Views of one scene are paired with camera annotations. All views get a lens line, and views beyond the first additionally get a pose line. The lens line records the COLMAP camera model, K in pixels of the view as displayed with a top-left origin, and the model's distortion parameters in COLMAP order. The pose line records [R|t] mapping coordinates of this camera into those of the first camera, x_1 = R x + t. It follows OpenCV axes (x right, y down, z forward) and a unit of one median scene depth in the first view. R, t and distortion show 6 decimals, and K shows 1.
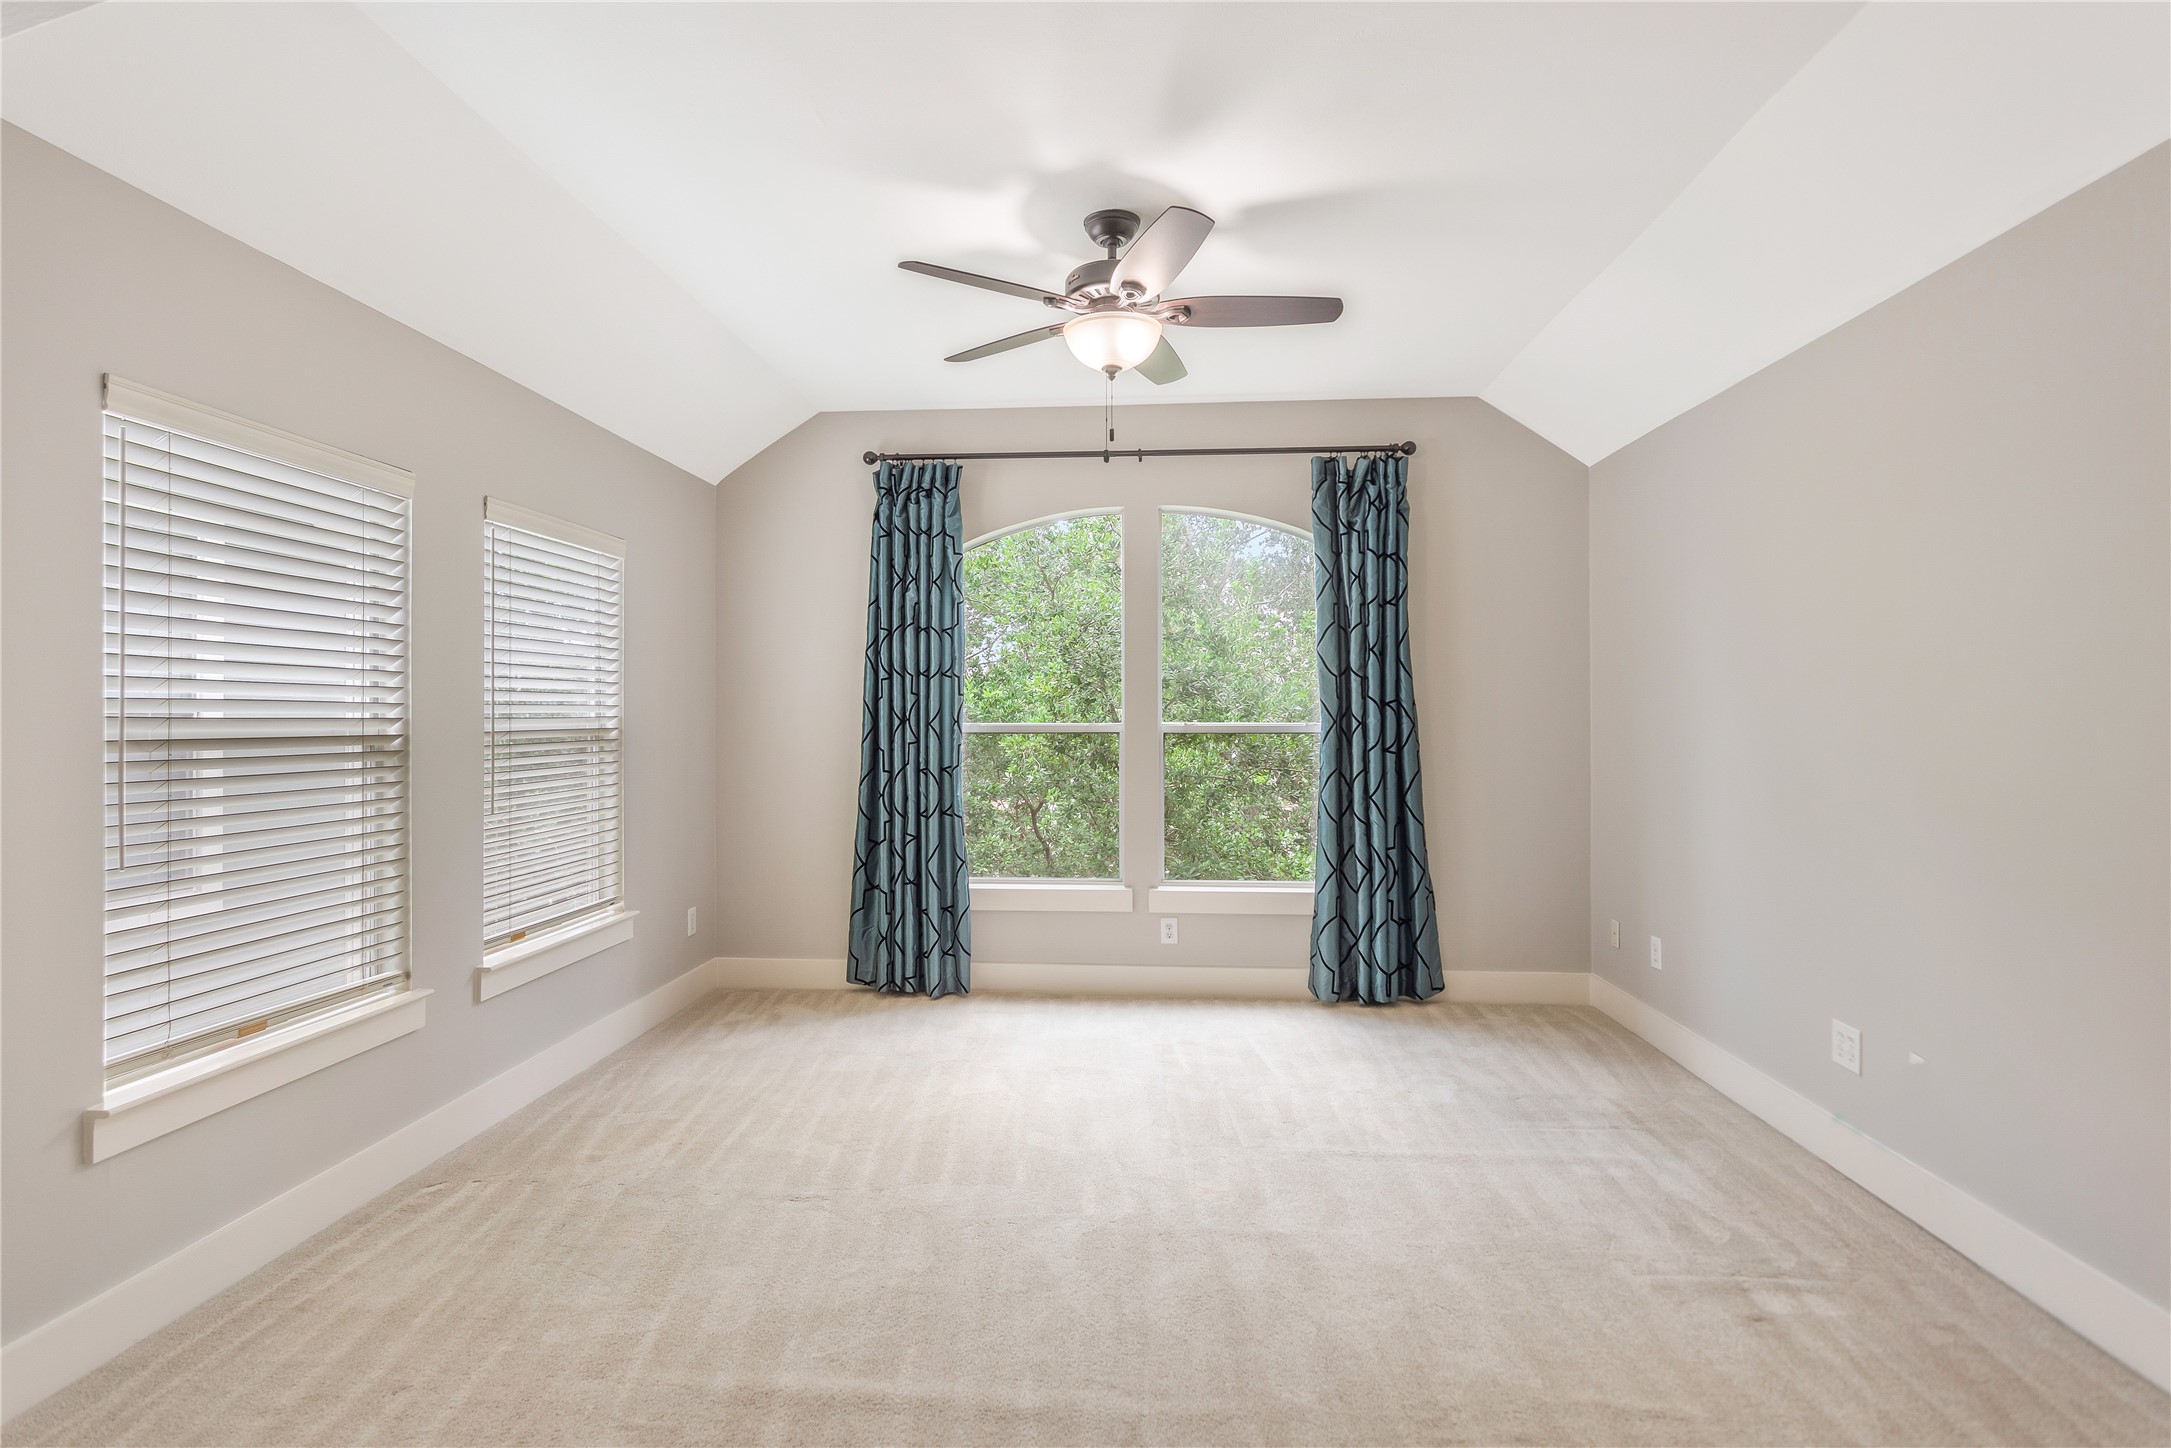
lens RADIAL K [[1083.7, 0, 1079.5], [0, 1083.7, 720.5], [0, 0, 1]] dist [-0.000907, 0.007216]
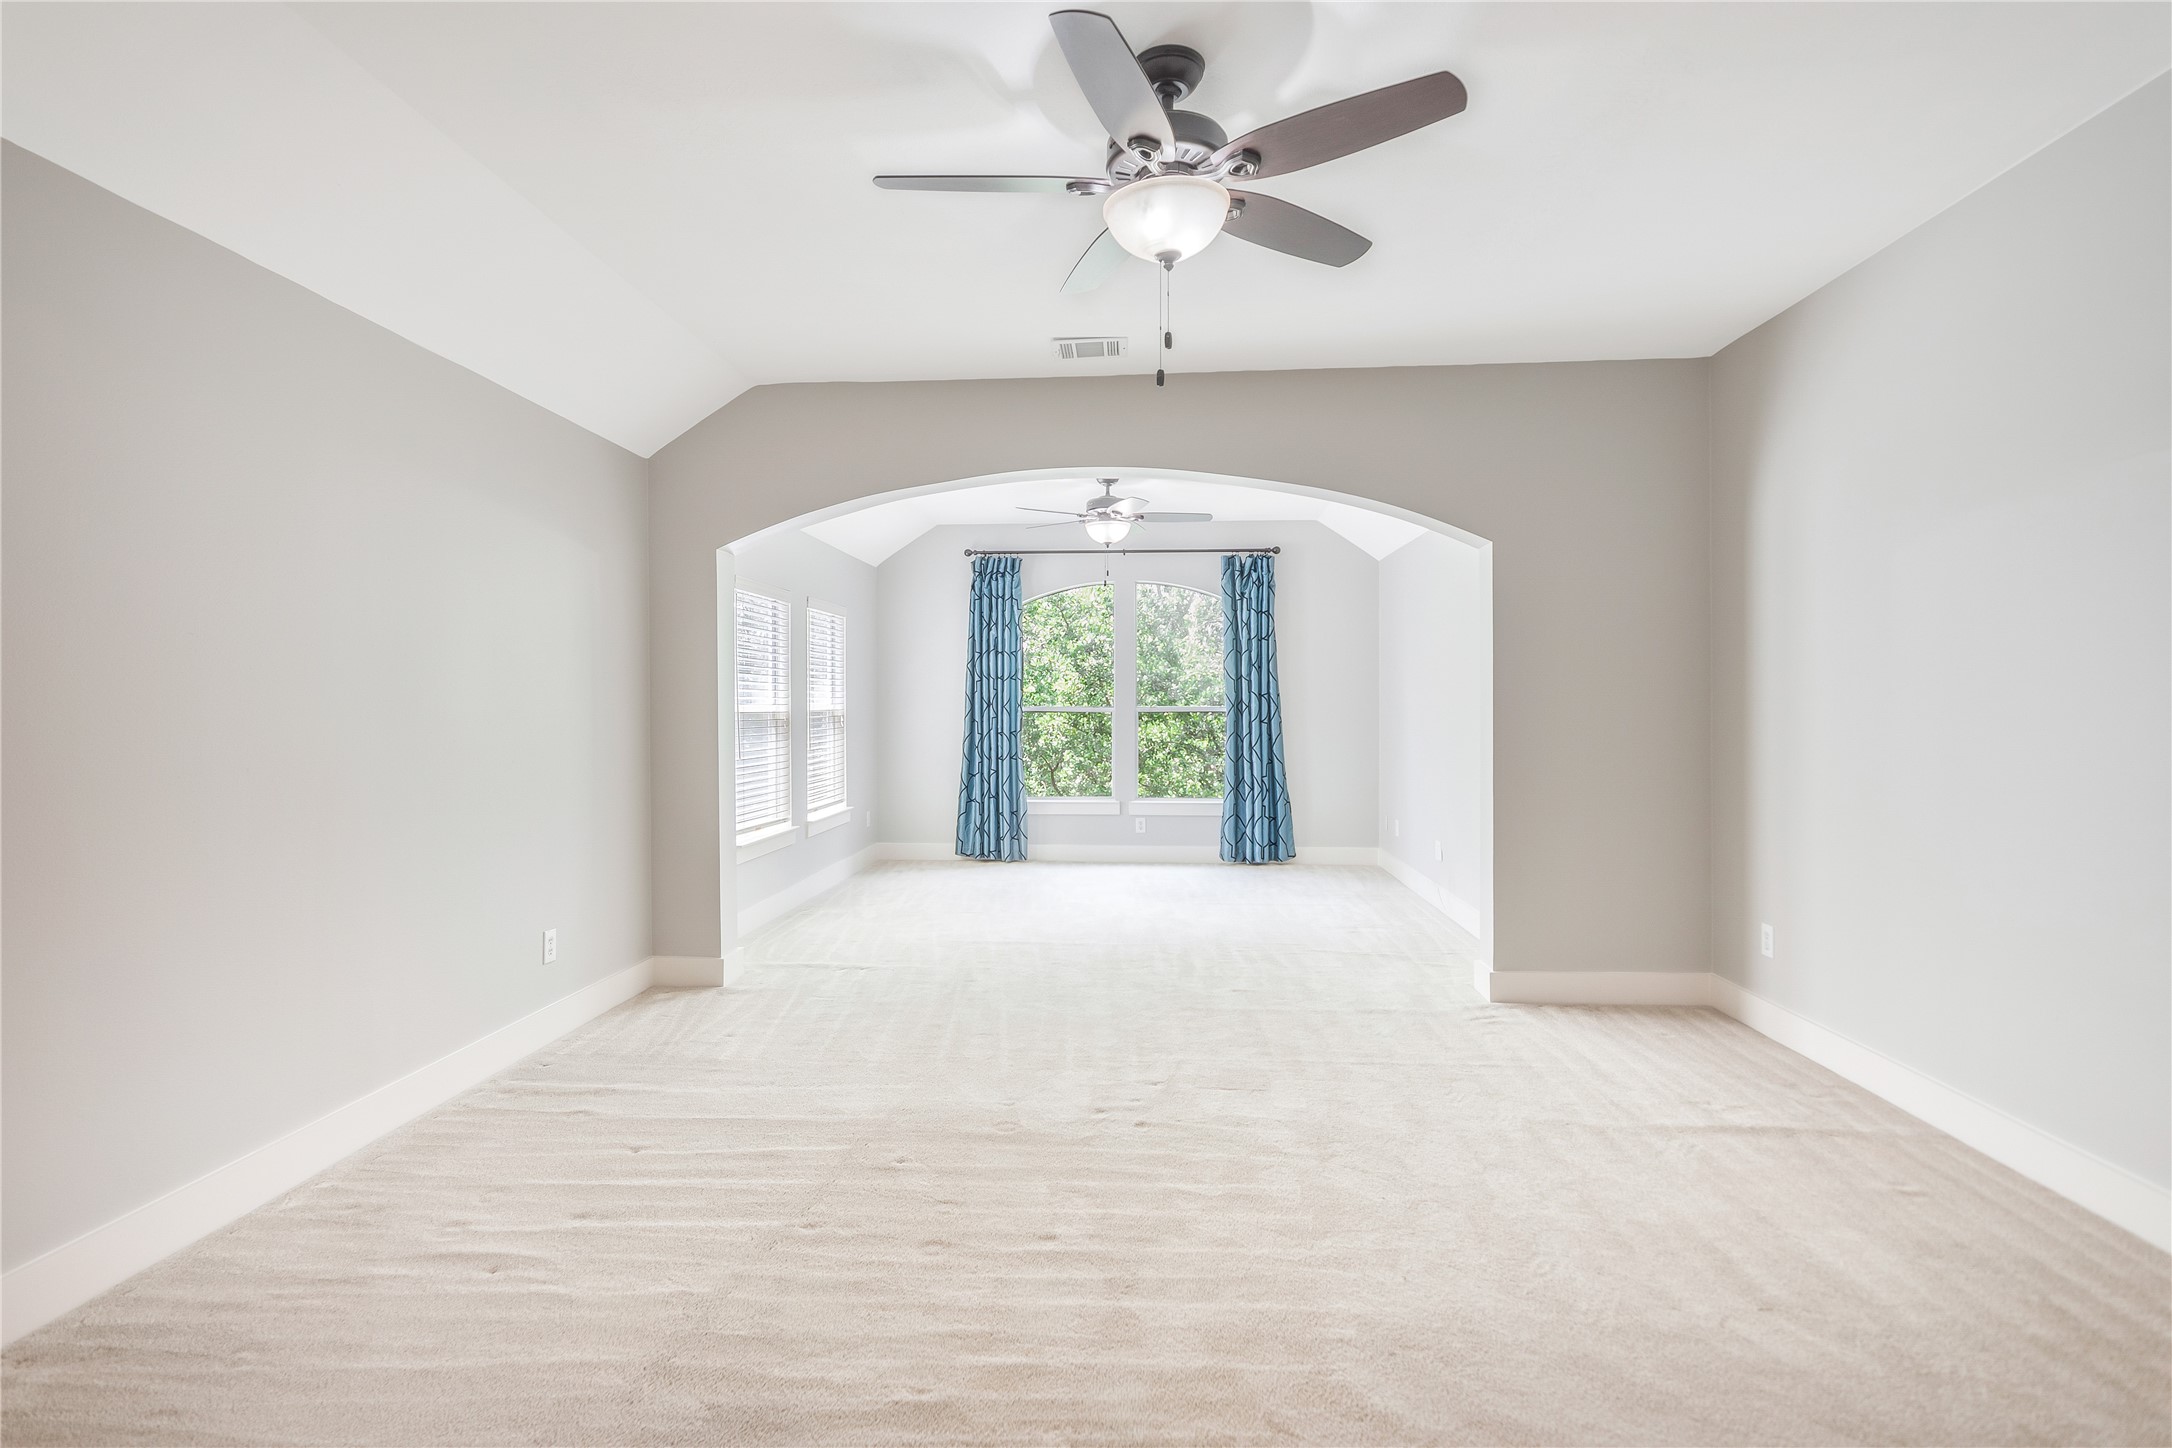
lens RADIAL K [[1084.2, 0, 1080.0], [0, 1084.2, 720.5], [0, 0, 1]] dist [-0.000907, 0.007216]
pose [[0.999975, 0.000695, 0.007093, -0.027510], [-0.000771, 0.999942, 0.010707, 0.006775], [-0.007085, -0.010712, 0.999918, -0.755337]]
